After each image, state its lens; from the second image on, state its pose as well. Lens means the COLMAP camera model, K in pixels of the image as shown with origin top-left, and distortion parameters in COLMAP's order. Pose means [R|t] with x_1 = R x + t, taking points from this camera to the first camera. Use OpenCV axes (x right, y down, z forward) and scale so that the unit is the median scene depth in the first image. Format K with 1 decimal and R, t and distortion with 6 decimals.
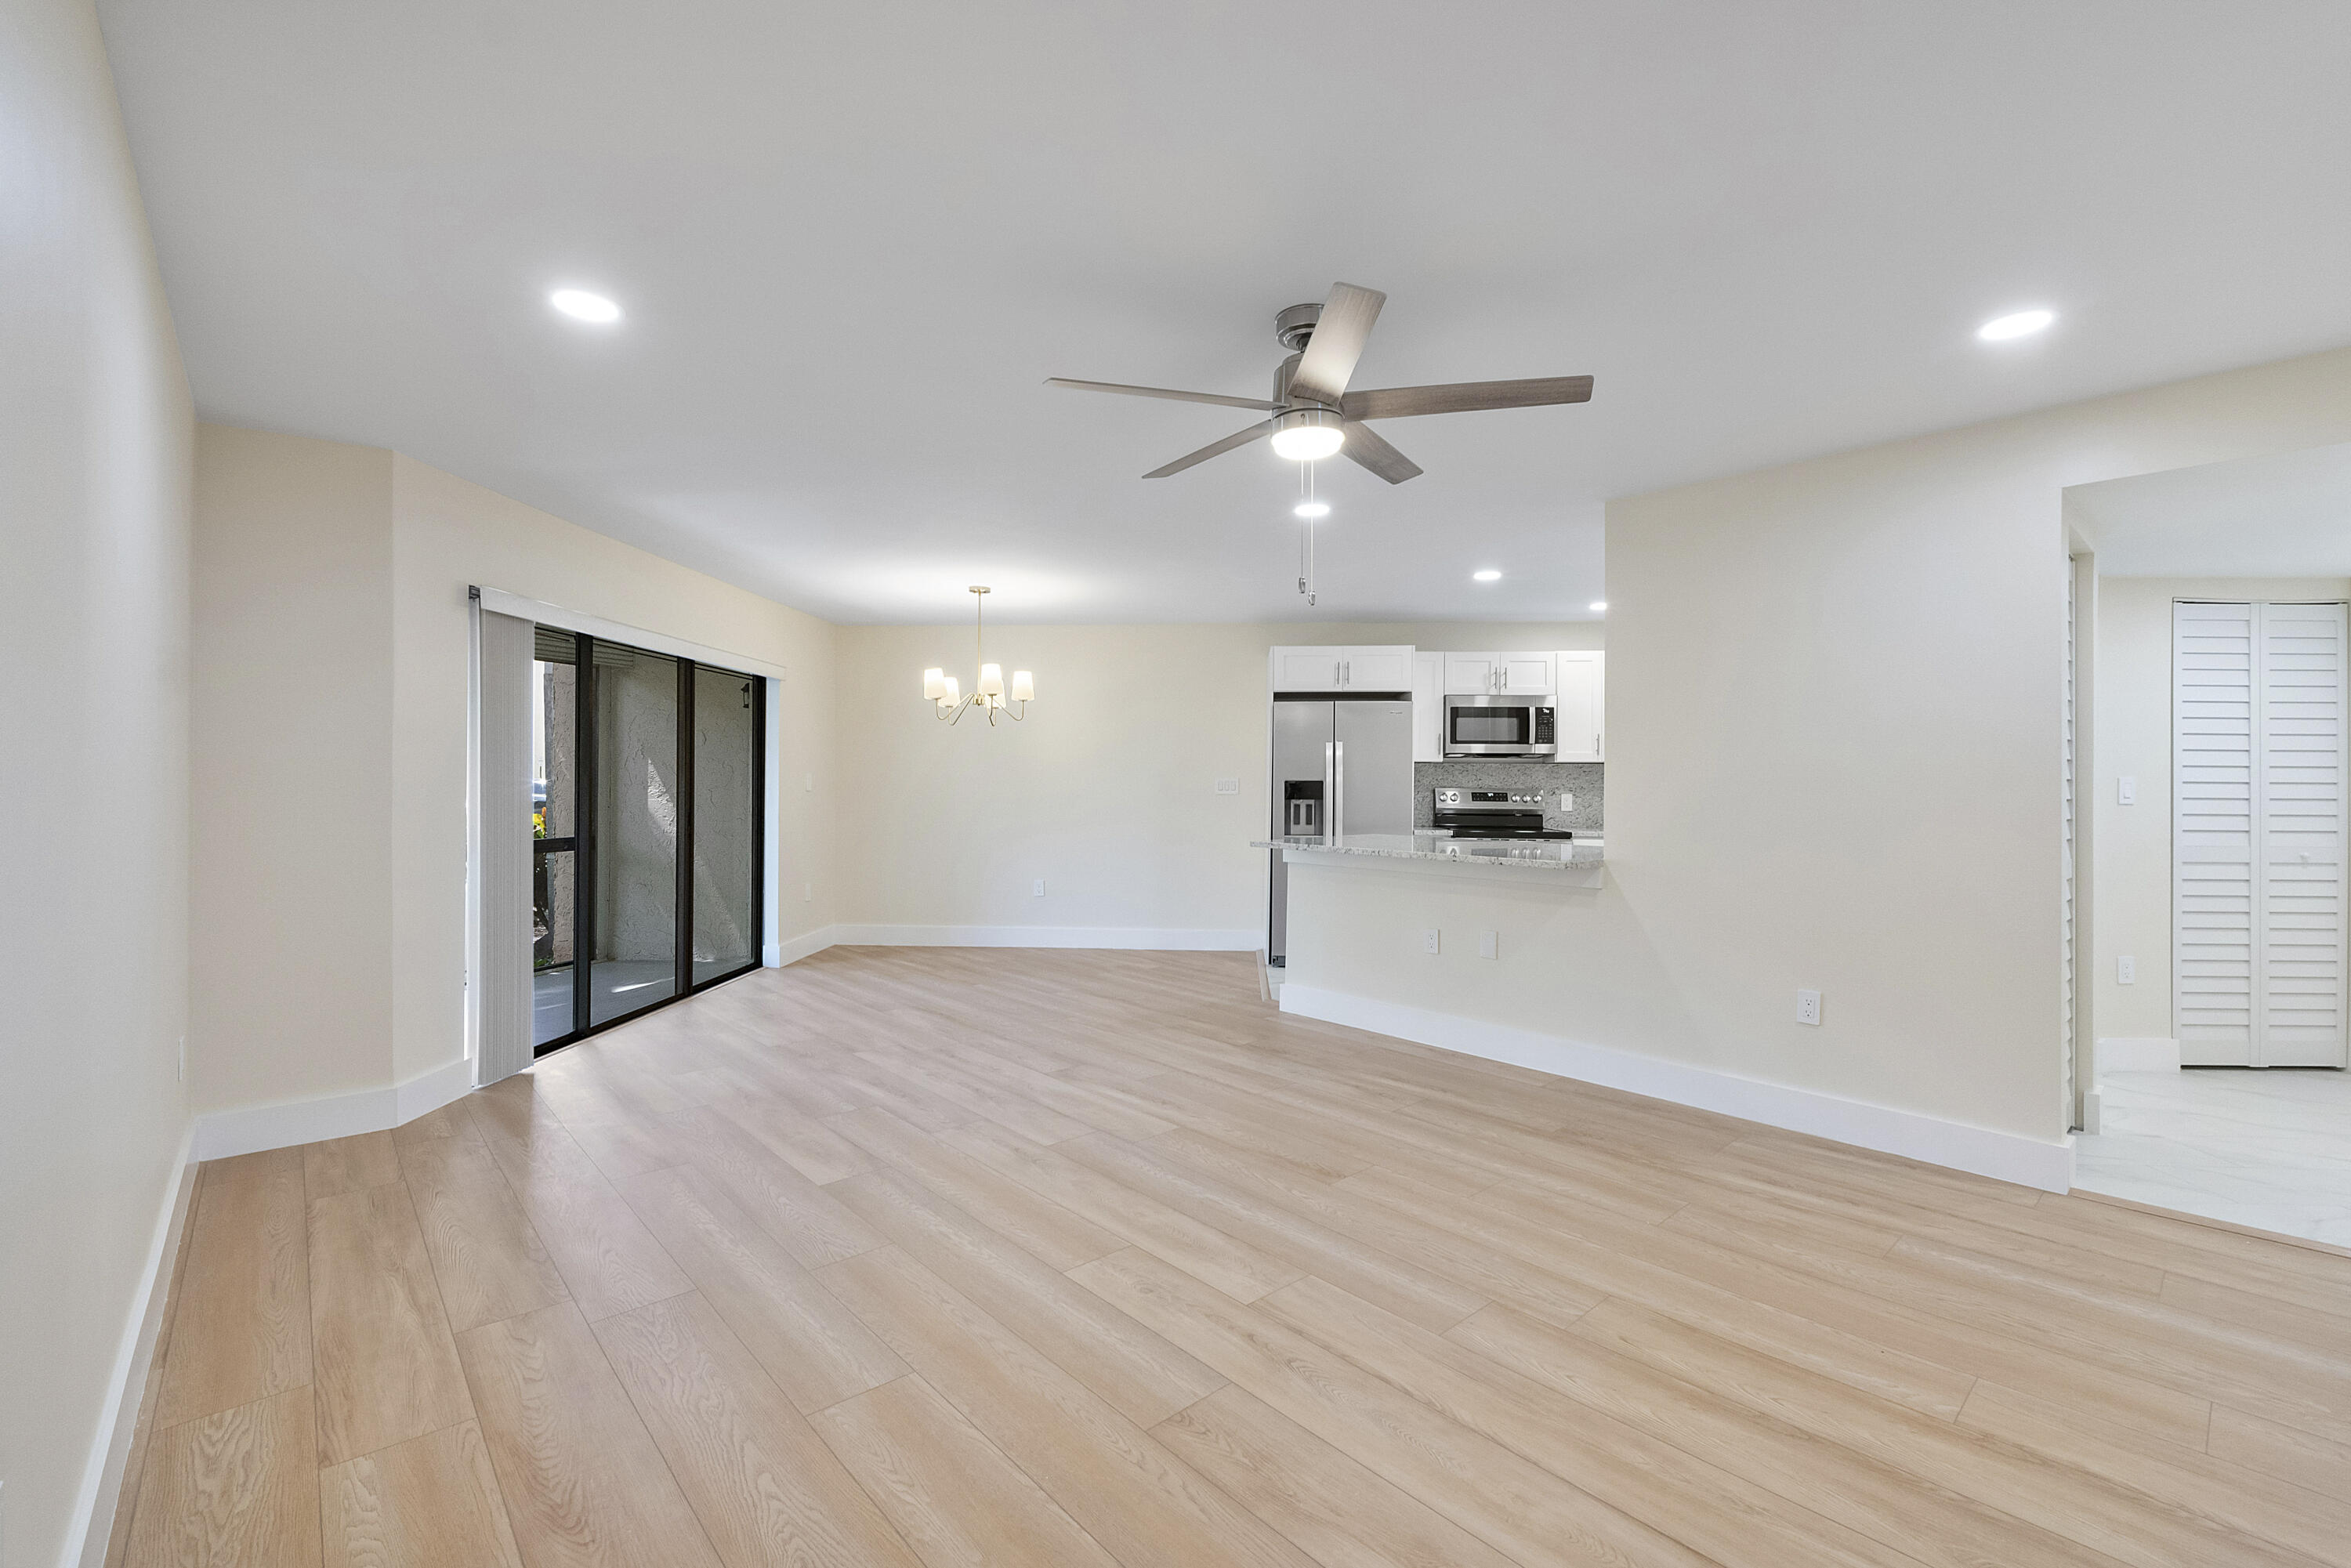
lens RADIAL K [[999.6, 0, 1182.7], [0, 999.6, 784.8], [0, 0, 1]] dist [-0.004712, -0.000673]
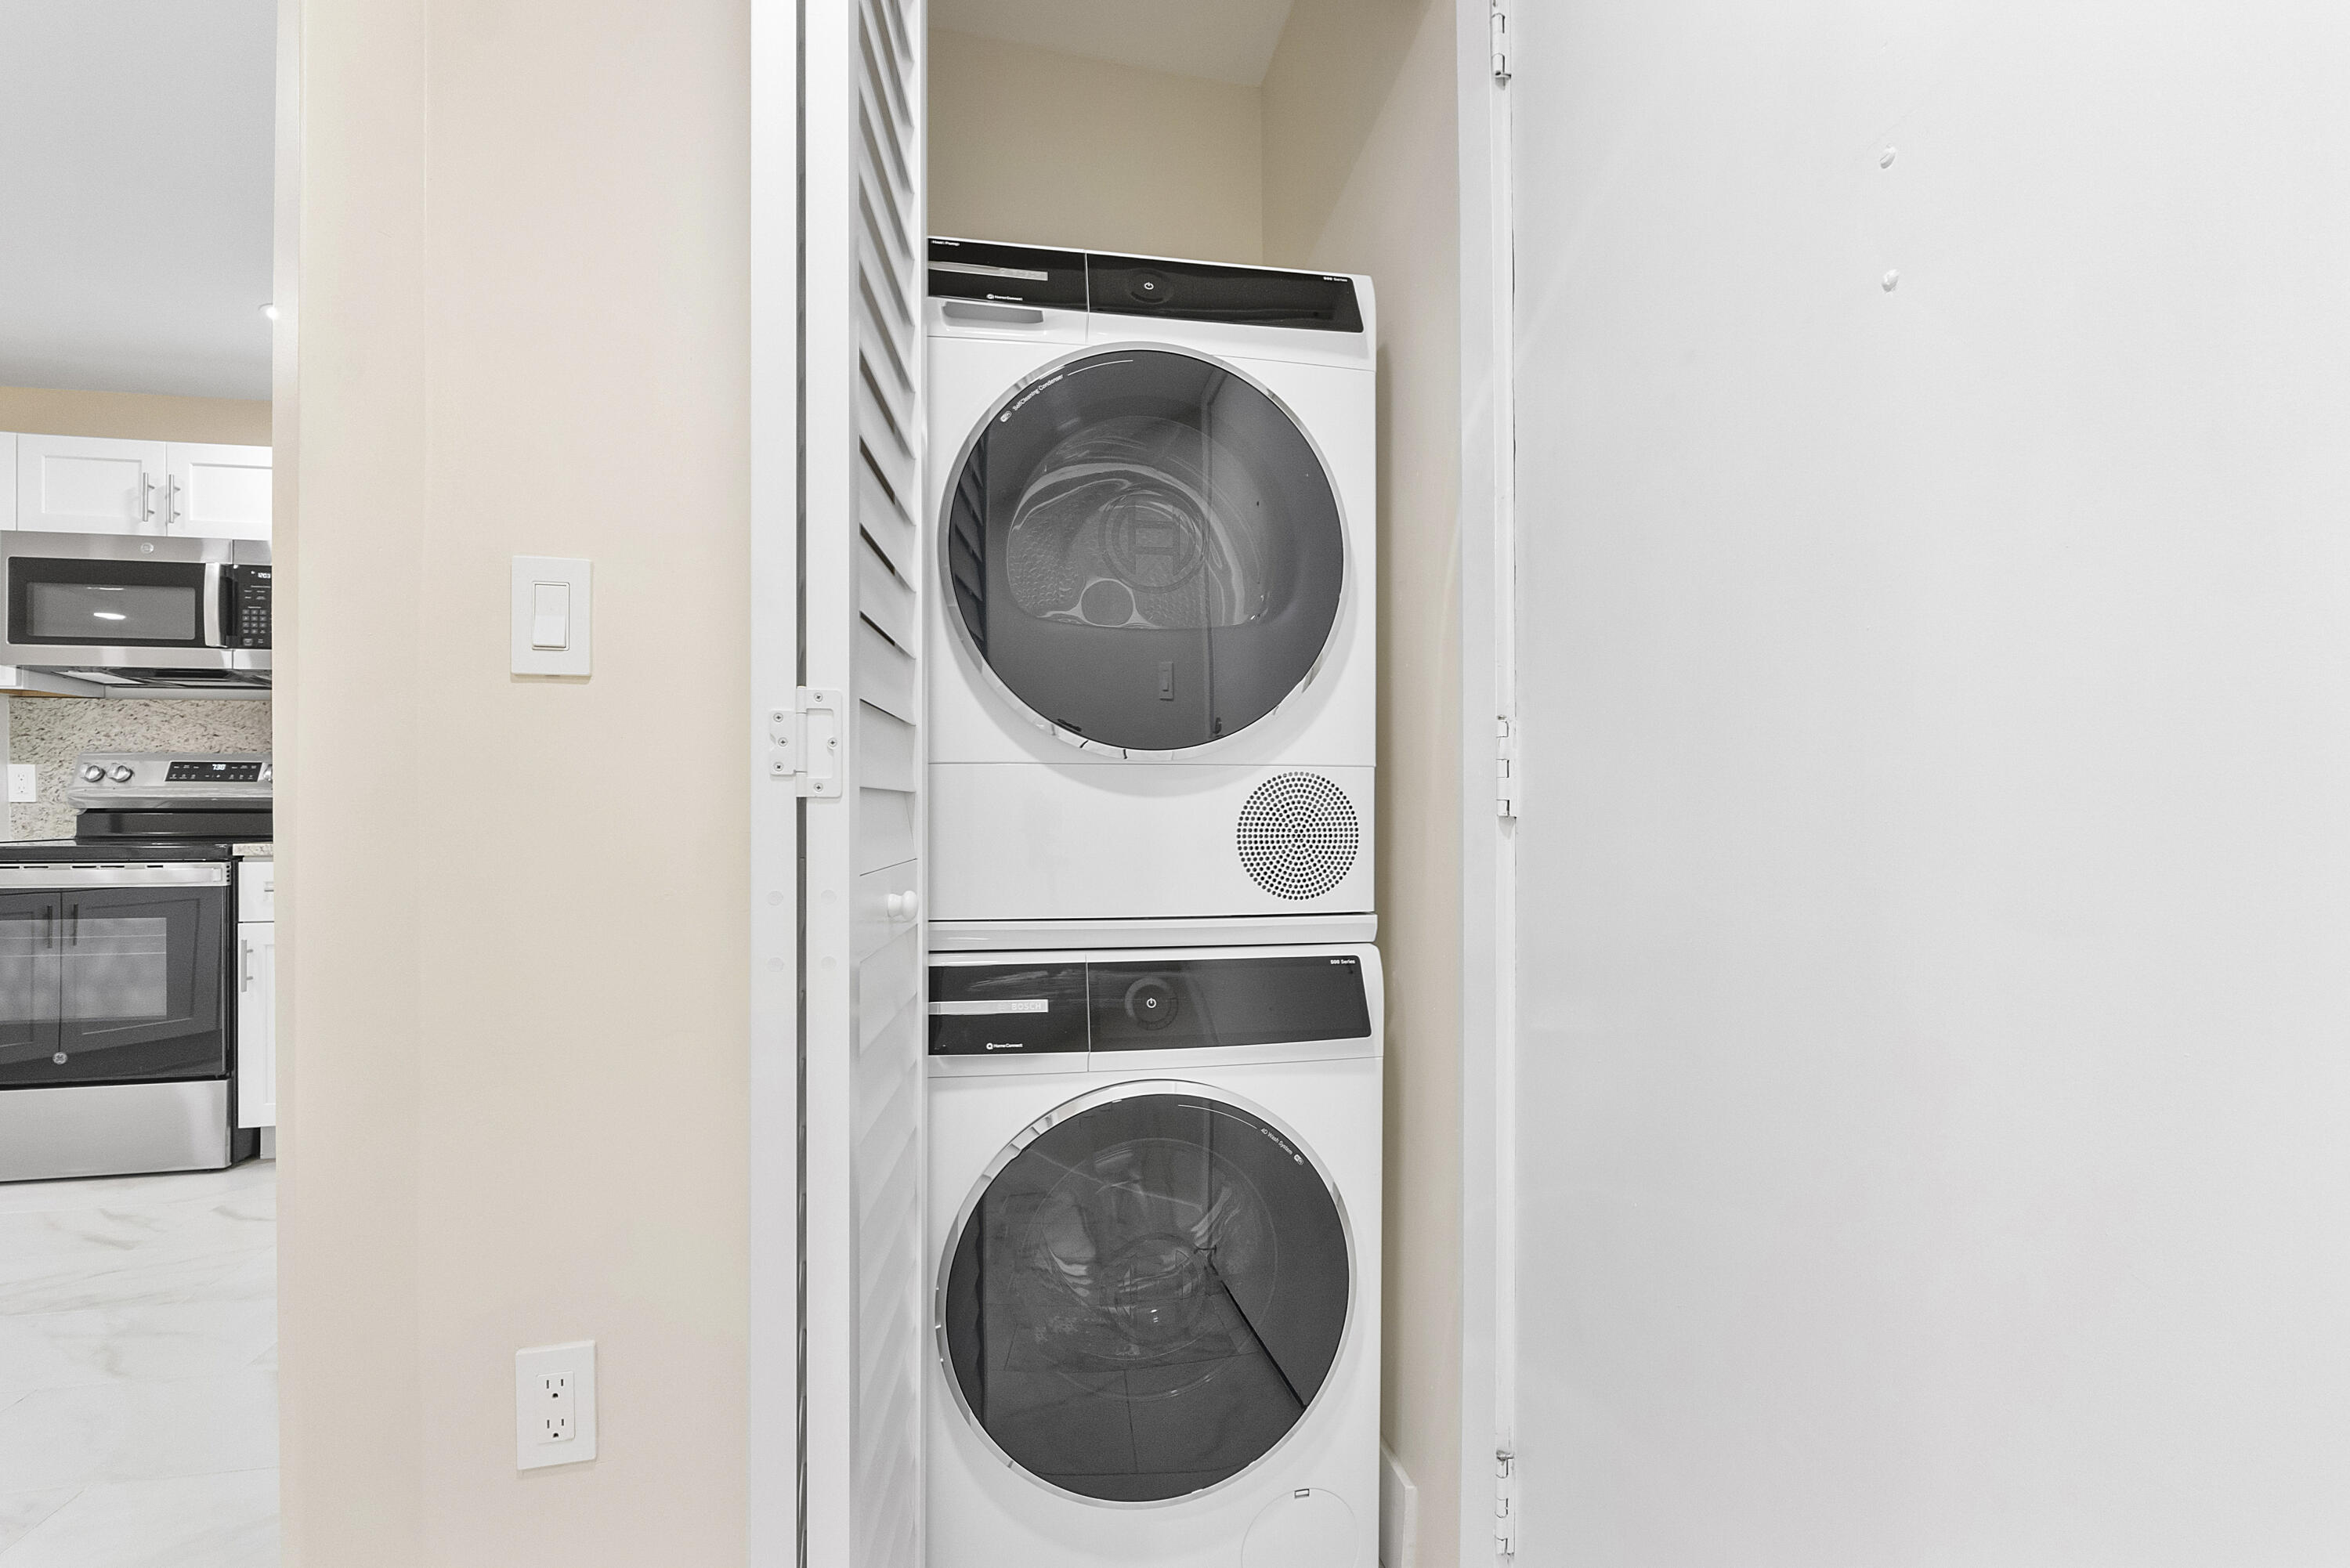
lens RADIAL K [[999.1, 0, 1177.2], [0, 999.1, 806.3], [0, 0, 1]] dist [-0.004712, -0.000673]
pose [[0.973397, -0.009262, 0.228937, 0.774932], [0.008540, 0.999955, 0.004145, 0.036500], [-0.228965, -0.002079, 0.973432, 0.559052]]
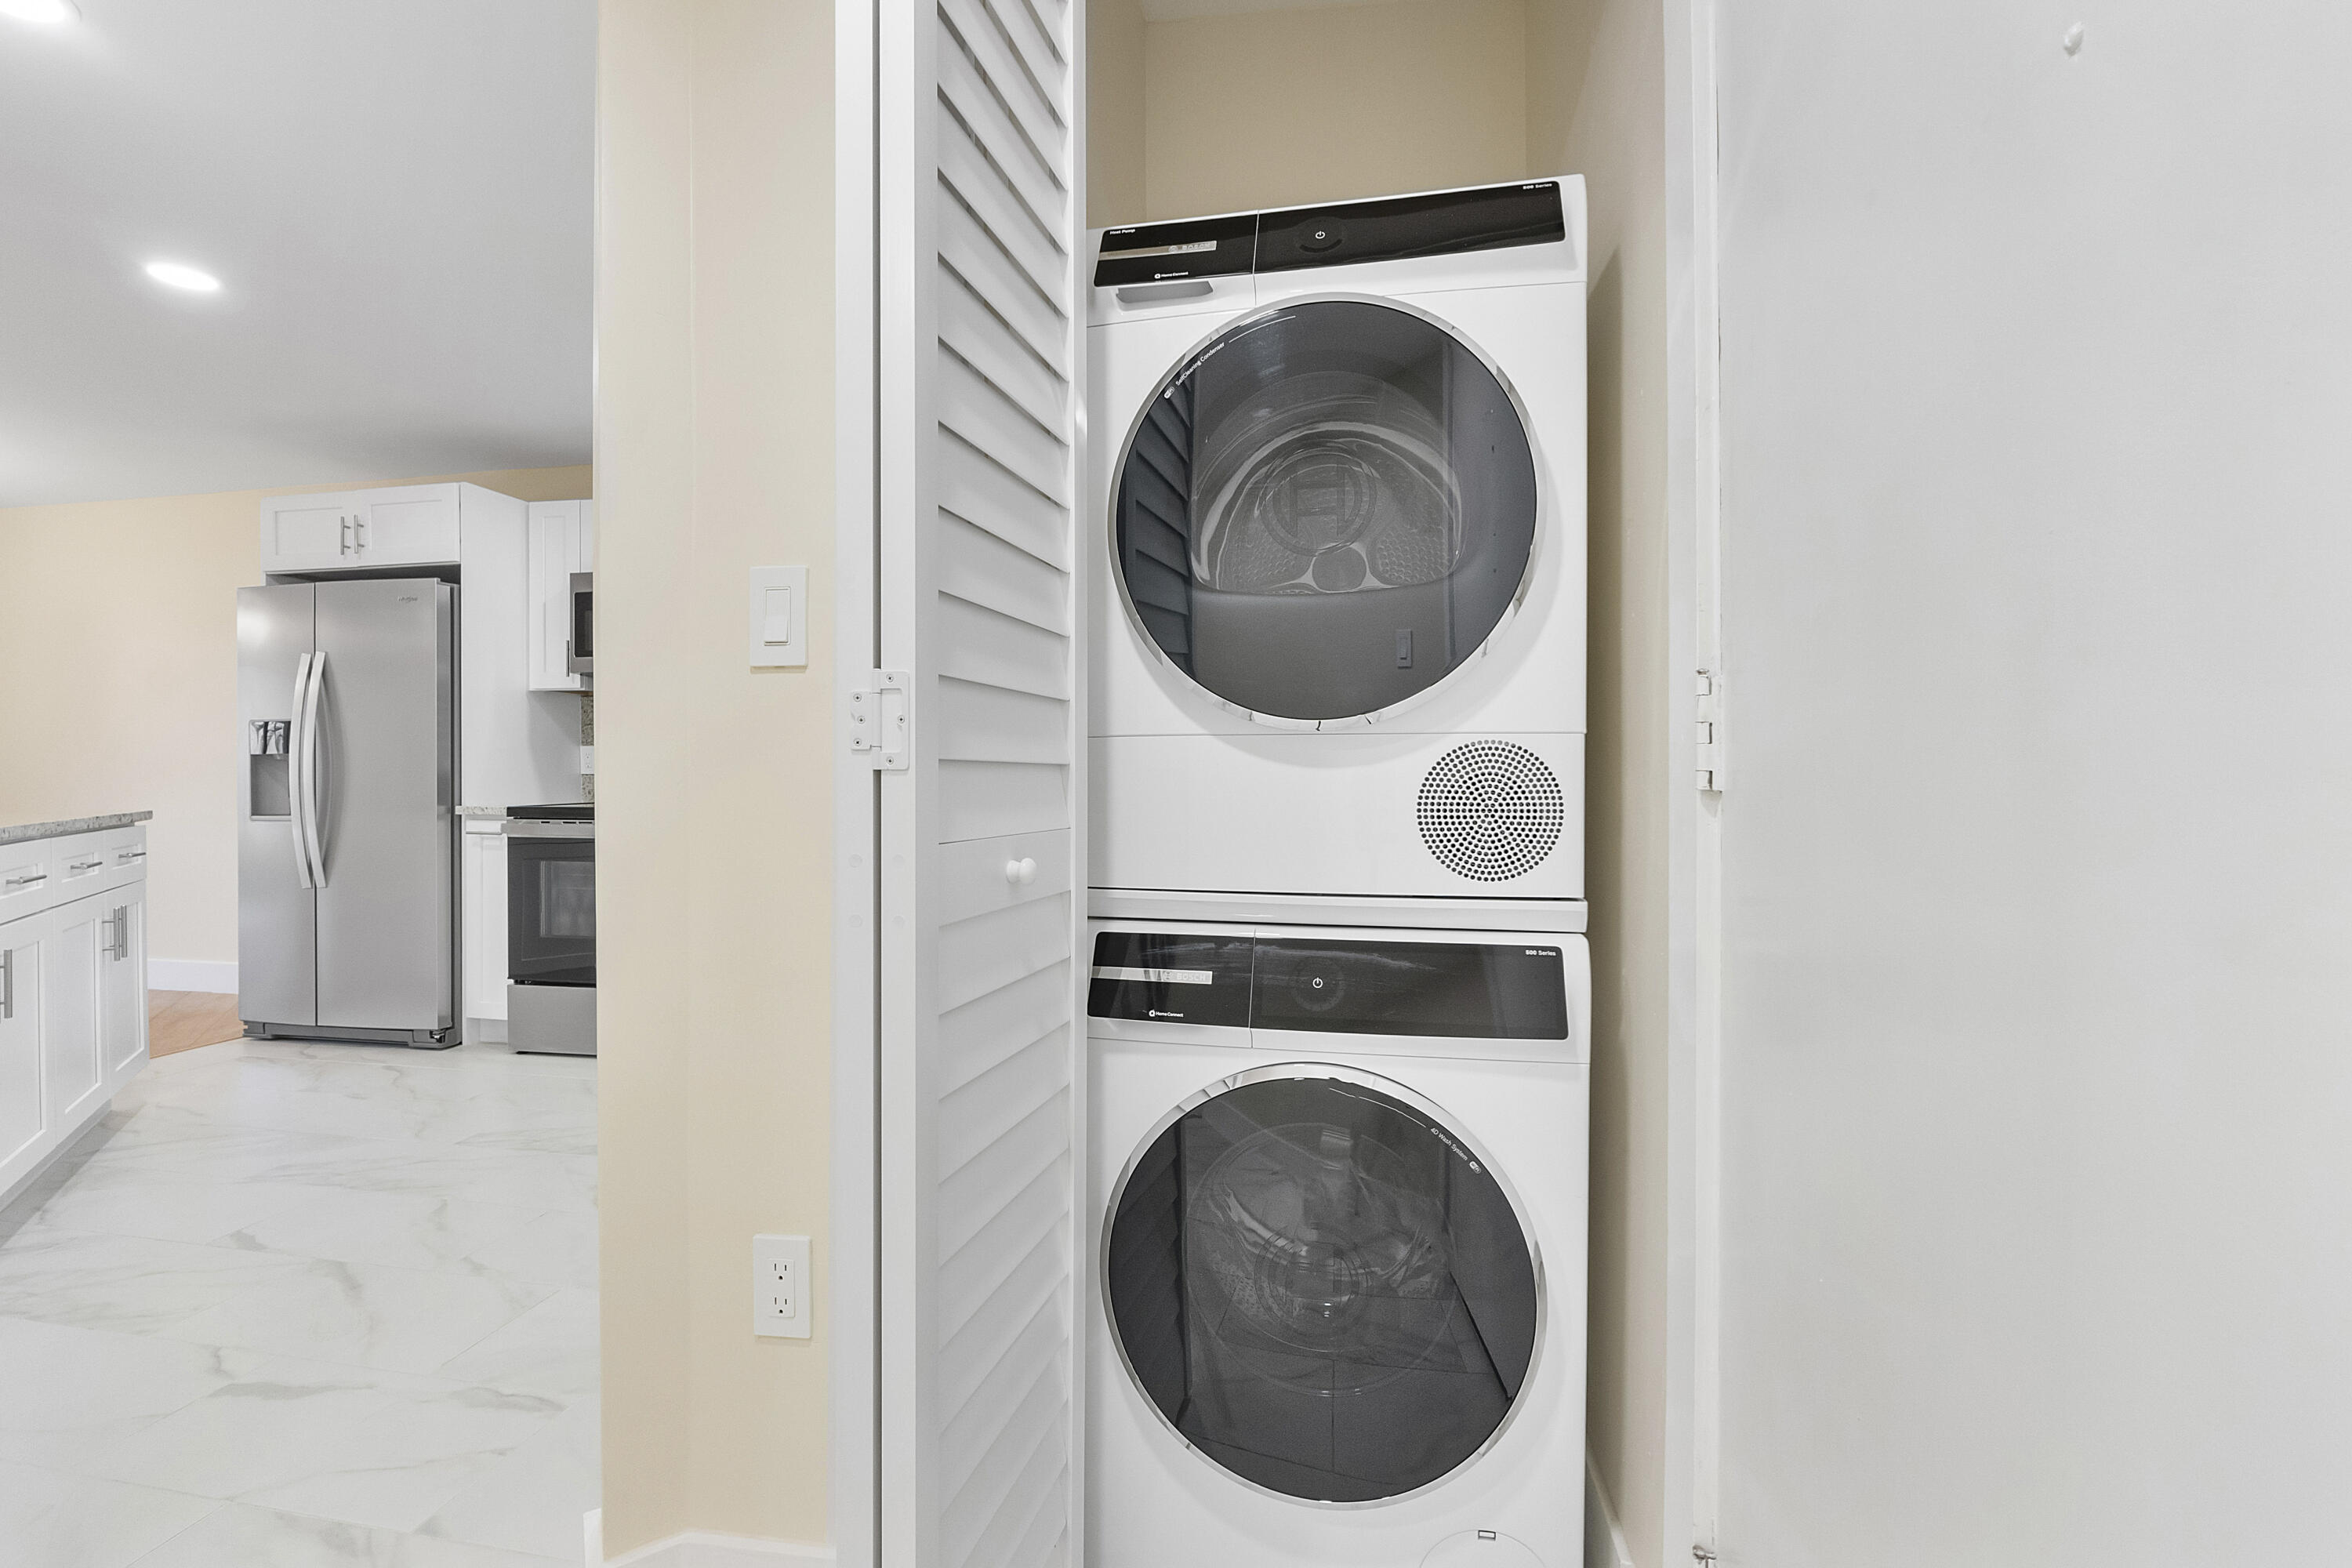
lens RADIAL K [[1000.0, 0, 1174.7], [0, 1000.0, 780.8], [0, 0, 1]] dist [-0.004712, -0.000673]
pose [[0.990558, -0.008111, -0.136855, 0.815074], [0.008823, 0.999951, 0.004594, 0.036712], [0.136811, -0.005758, 0.990580, 0.560946]]
